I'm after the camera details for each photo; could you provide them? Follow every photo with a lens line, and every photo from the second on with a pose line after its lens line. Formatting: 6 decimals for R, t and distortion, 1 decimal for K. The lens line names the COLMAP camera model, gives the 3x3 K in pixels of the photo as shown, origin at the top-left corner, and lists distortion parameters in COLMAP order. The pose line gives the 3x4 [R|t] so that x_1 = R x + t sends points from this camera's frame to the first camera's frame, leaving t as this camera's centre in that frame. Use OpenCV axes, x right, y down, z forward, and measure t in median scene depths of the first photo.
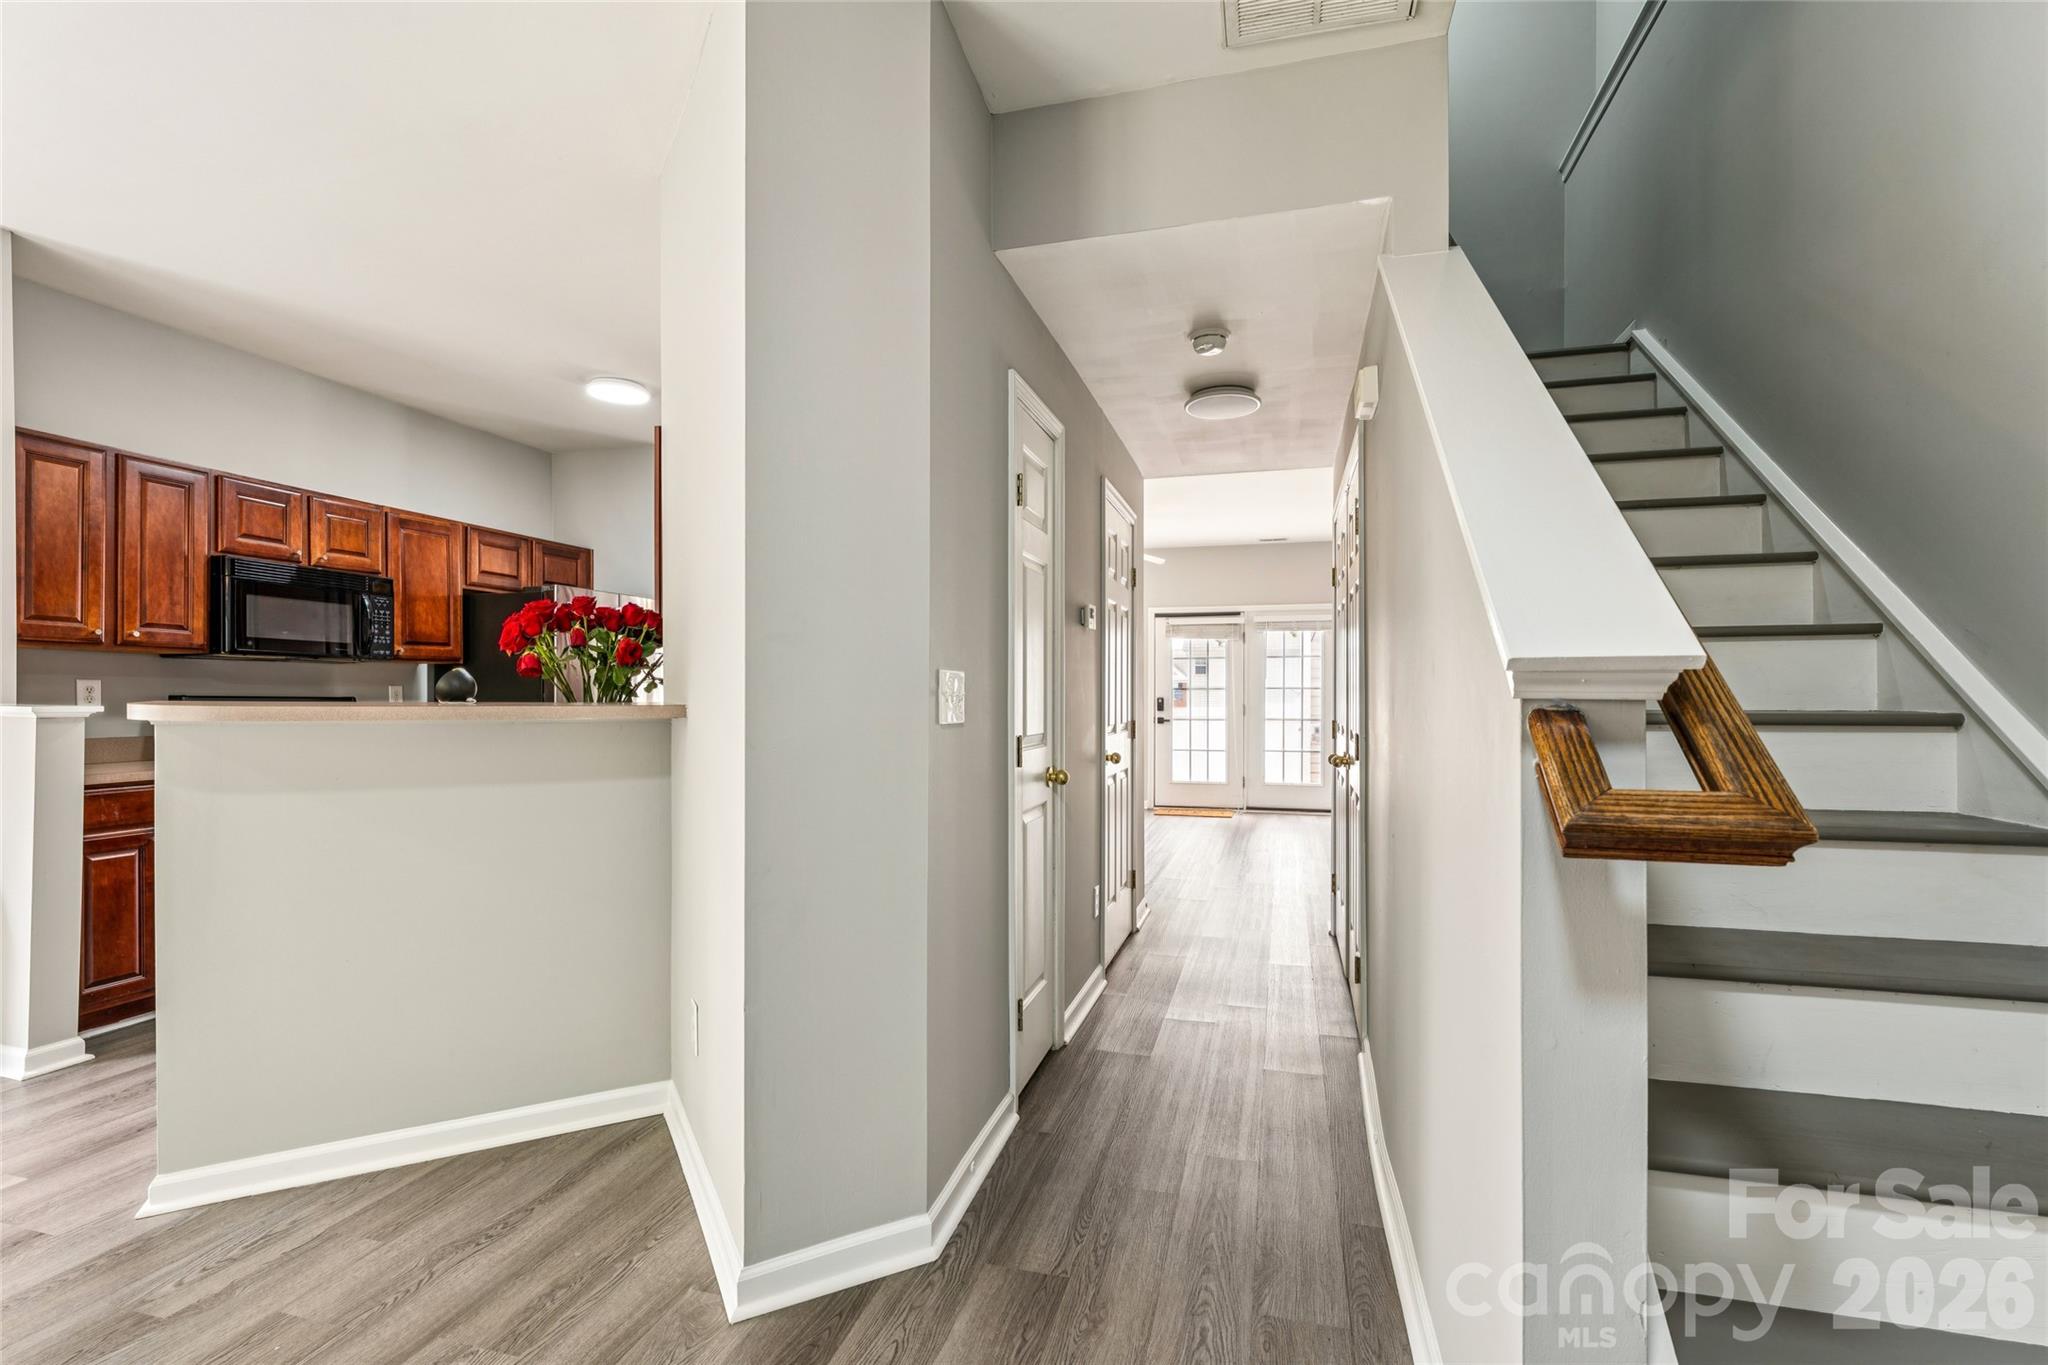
lens RADIAL K [[942.2, 0, 1029.5], [0, 942.2, 696.2], [0, 0, 1]] dist [0.000821, 0.000336]
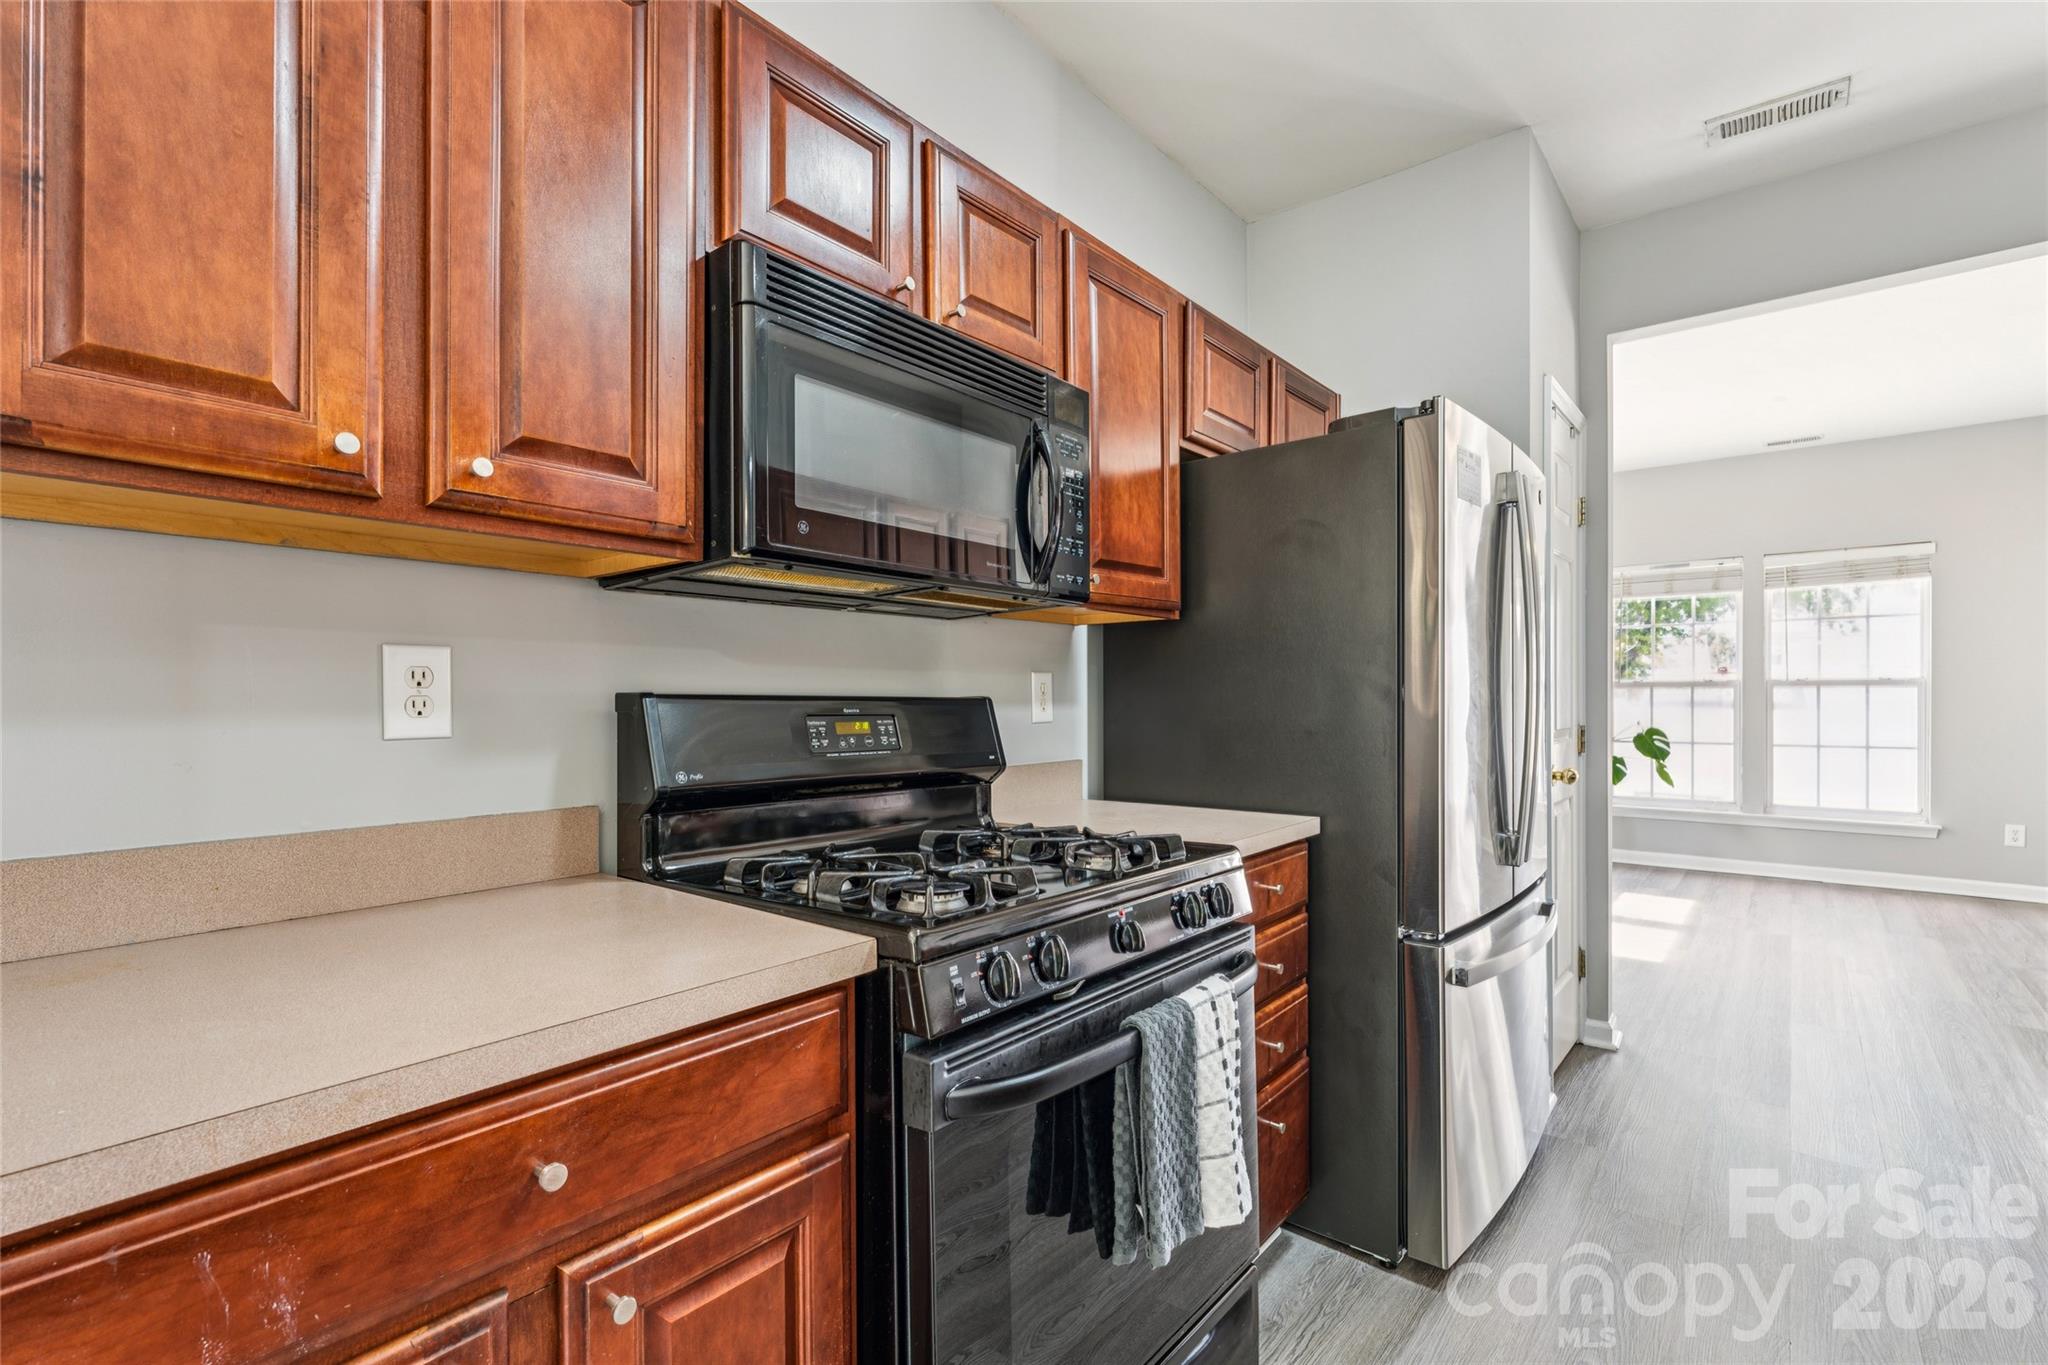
lens RADIAL K [[942.2, 0, 1029.5], [0, 942.2, 696.2], [0, 0, 1]] dist [0.000821, 0.000336]
pose [[0.911973, -0.002552, -0.410241, -0.561073], [0.002685, 0.999996, -0.000252, 0.000860], [0.410240, -0.000872, 0.911977, 0.663308]]
